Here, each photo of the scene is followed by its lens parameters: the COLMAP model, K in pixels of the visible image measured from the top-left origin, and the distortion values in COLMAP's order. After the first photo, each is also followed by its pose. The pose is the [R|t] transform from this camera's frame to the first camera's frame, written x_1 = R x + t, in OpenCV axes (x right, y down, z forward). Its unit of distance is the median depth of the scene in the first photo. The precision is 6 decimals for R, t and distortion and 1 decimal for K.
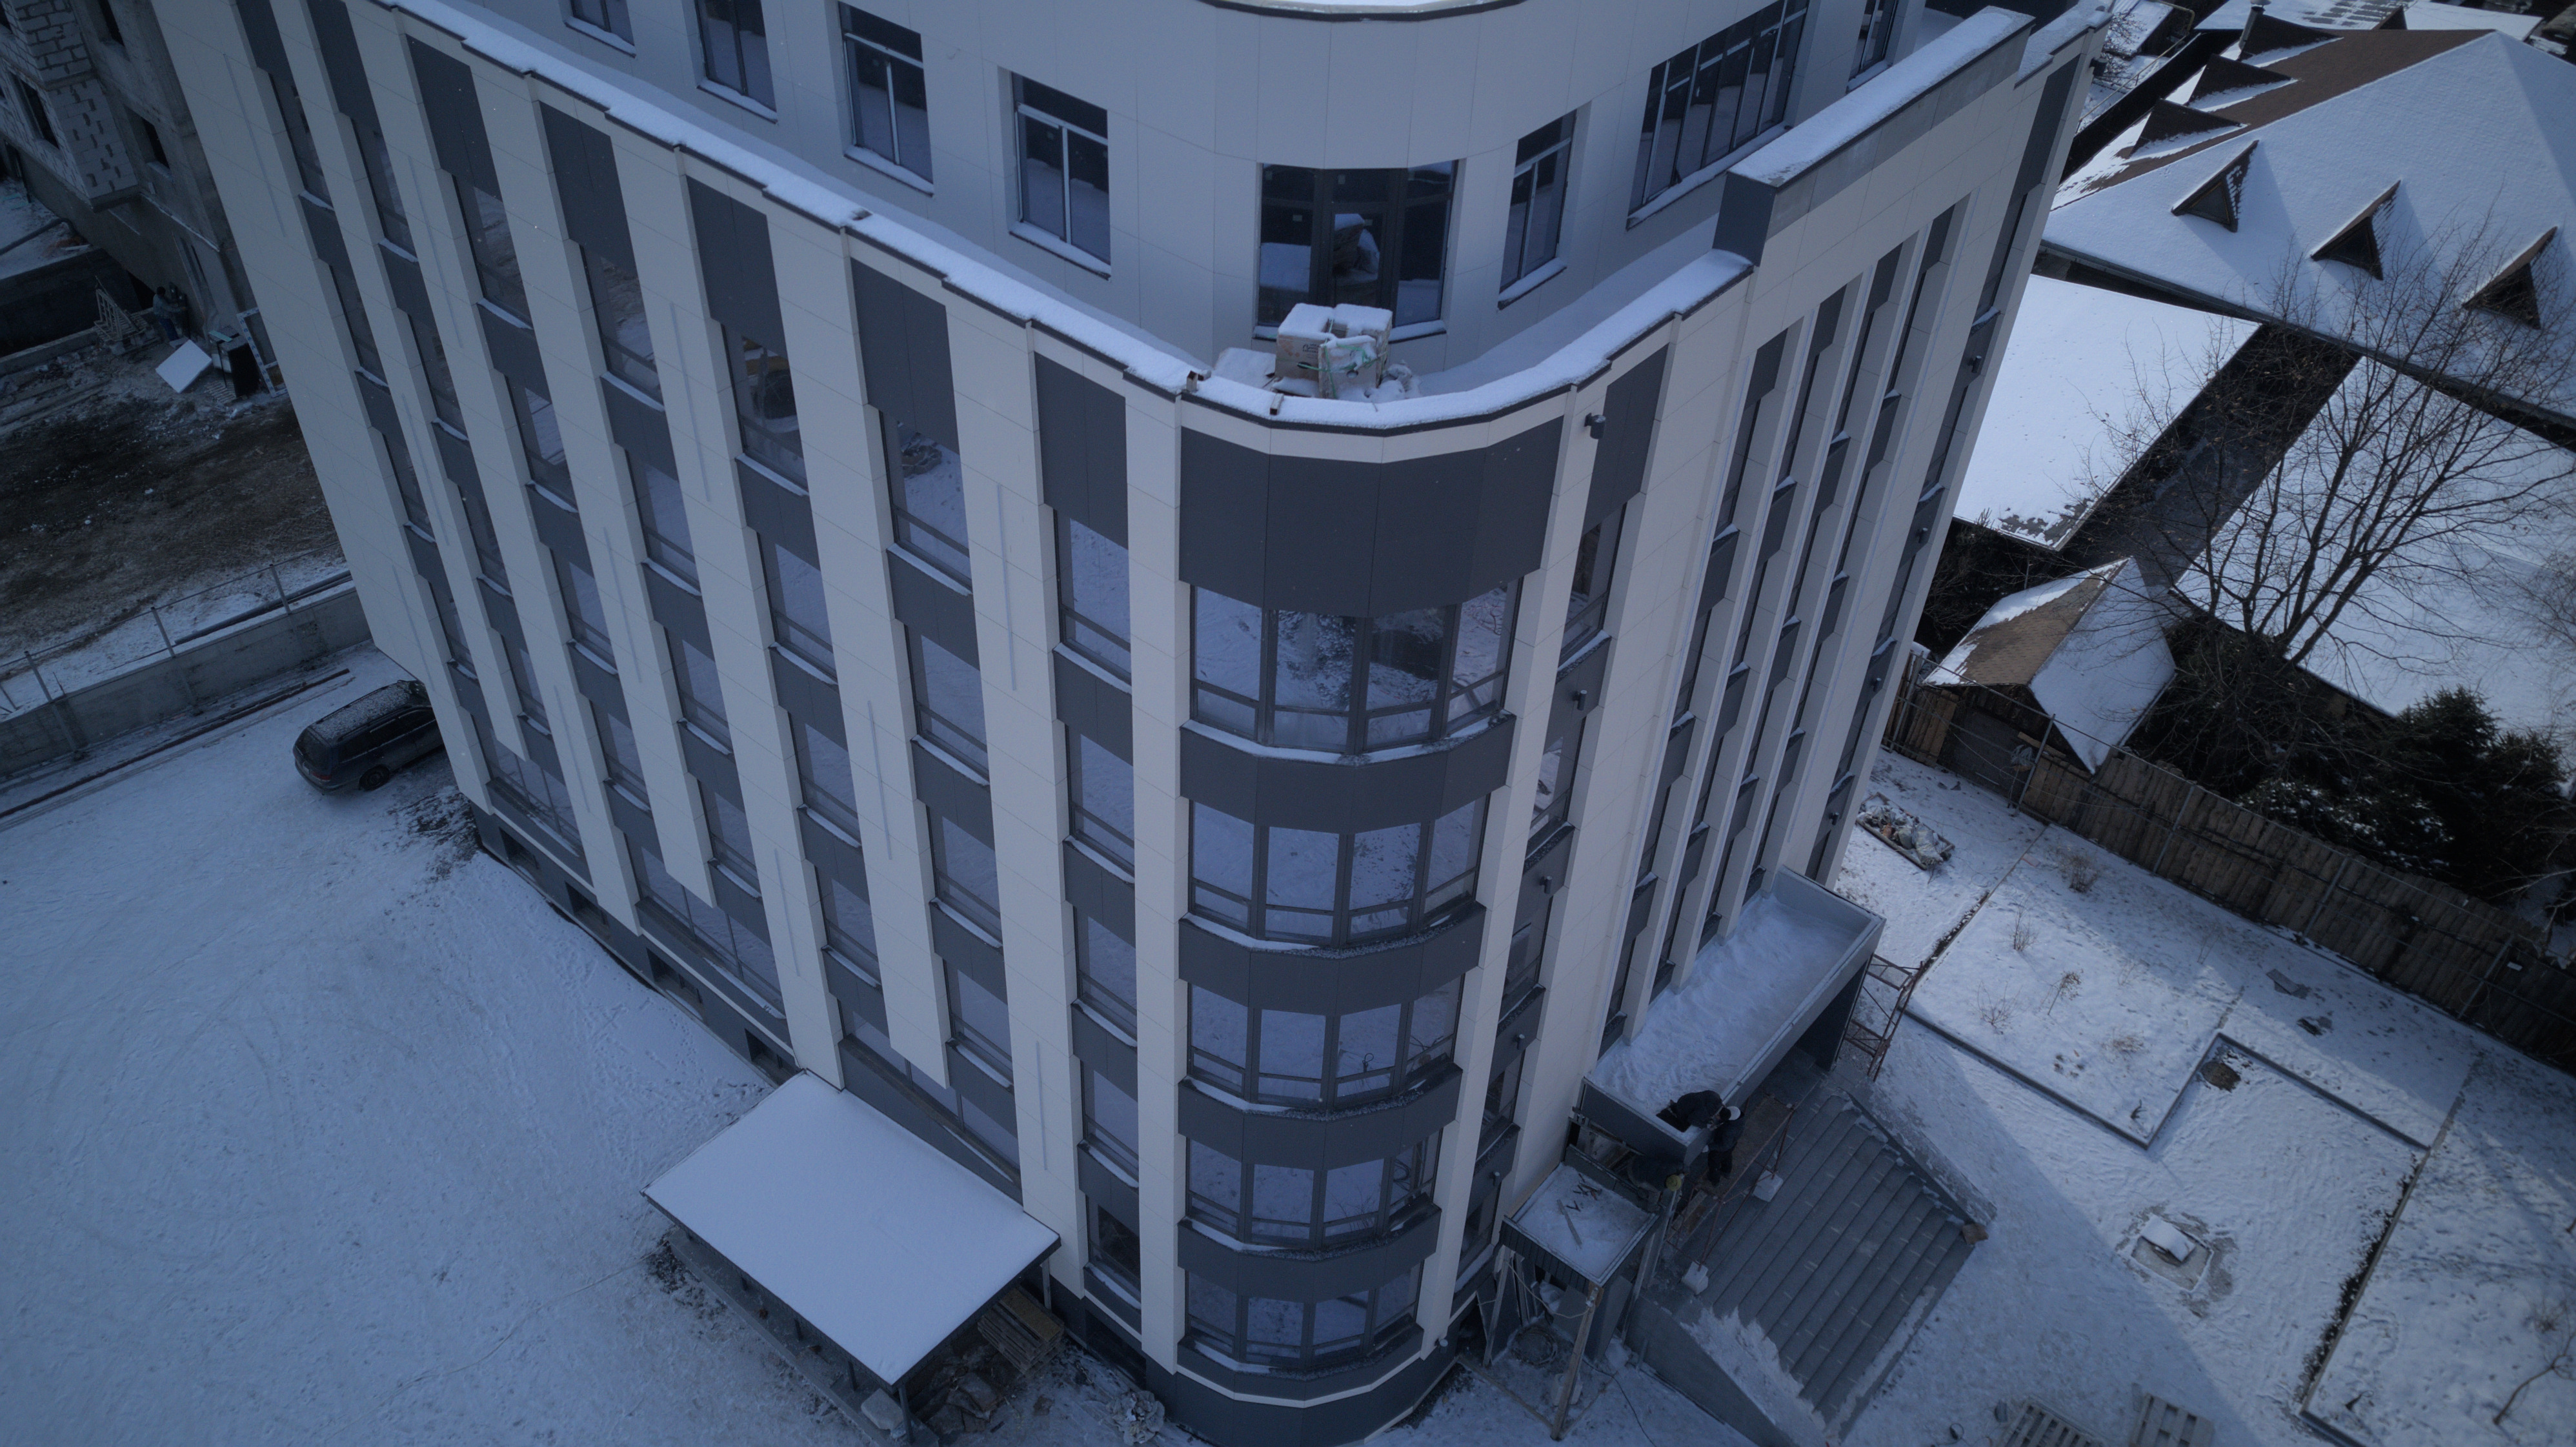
lens RADIAL K [[1946.9, 0, 1258.2], [0, 1946.9, 738.3], [0, 0, 1]] dist [0.005588, 0.005864]
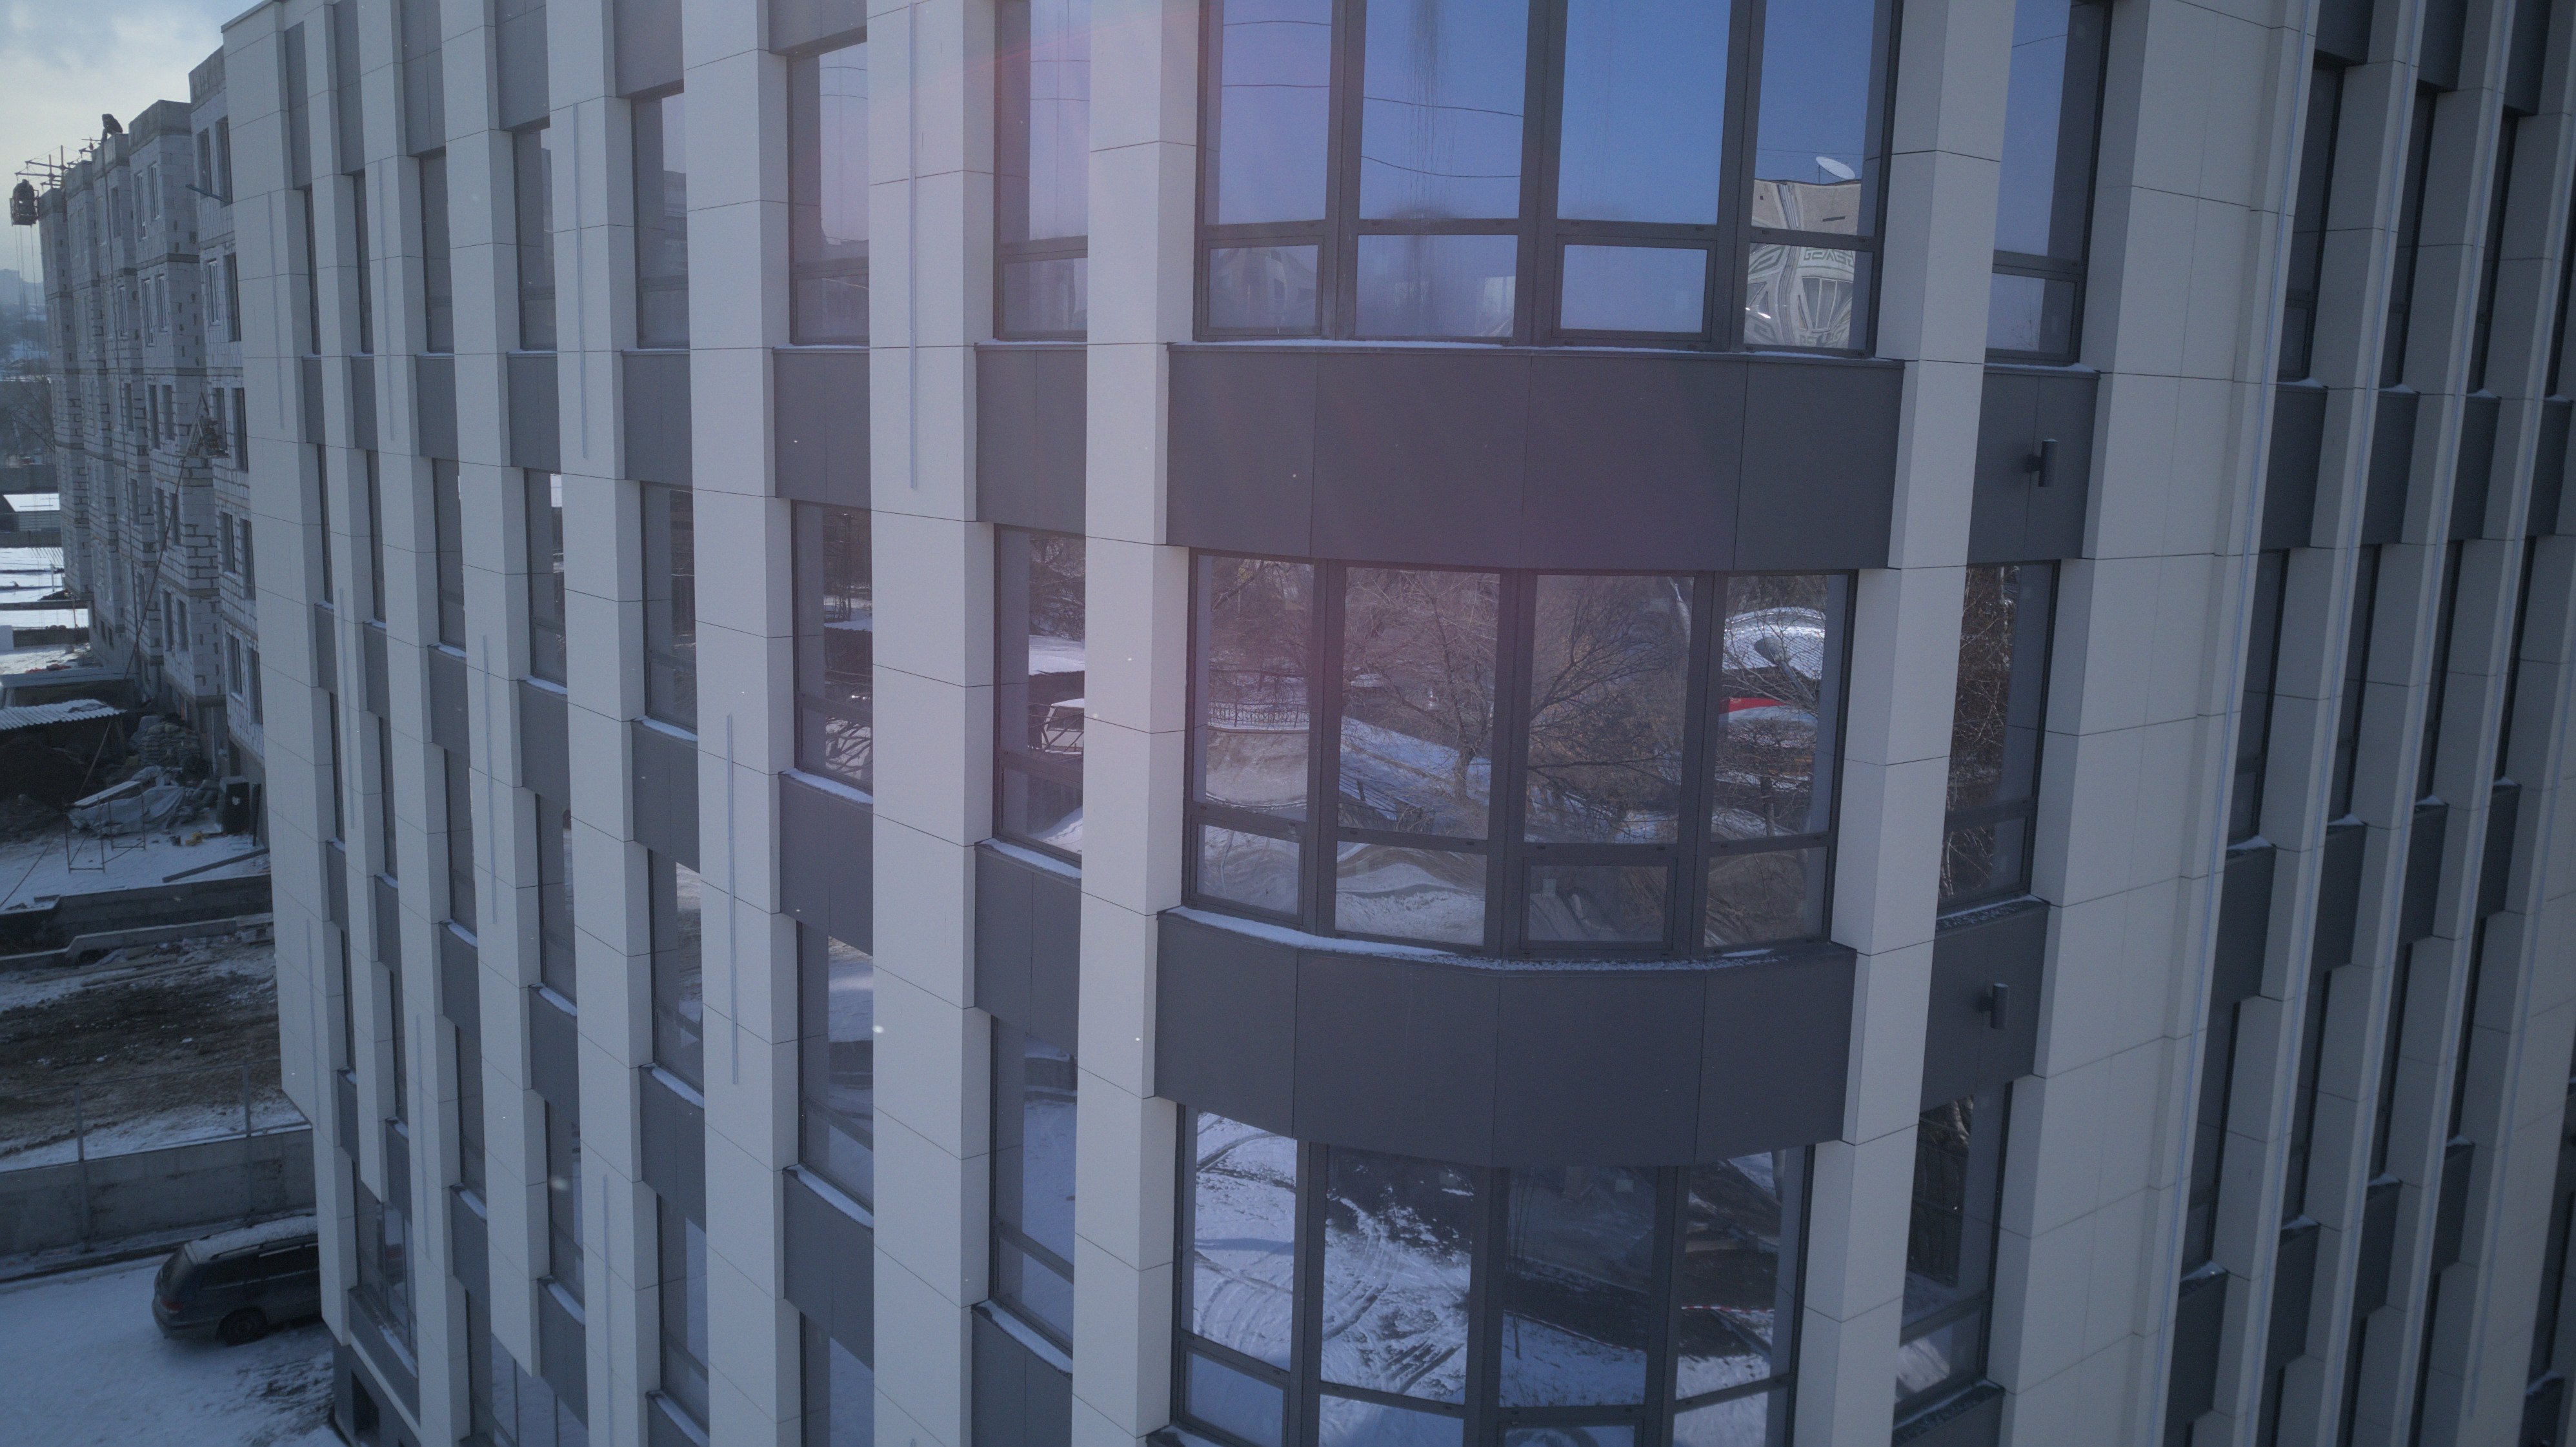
lens RADIAL K [[1946.9, 0, 1258.2], [0, 1946.9, 738.3], [0, 0, 1]] dist [0.005588, 0.005864]
pose [[0.982962, 0.027527, -0.181734, 0.039124], [-0.120064, 0.844800, -0.521439, 0.178704], [0.139176, 0.534374, 0.833711, 0.364527]]
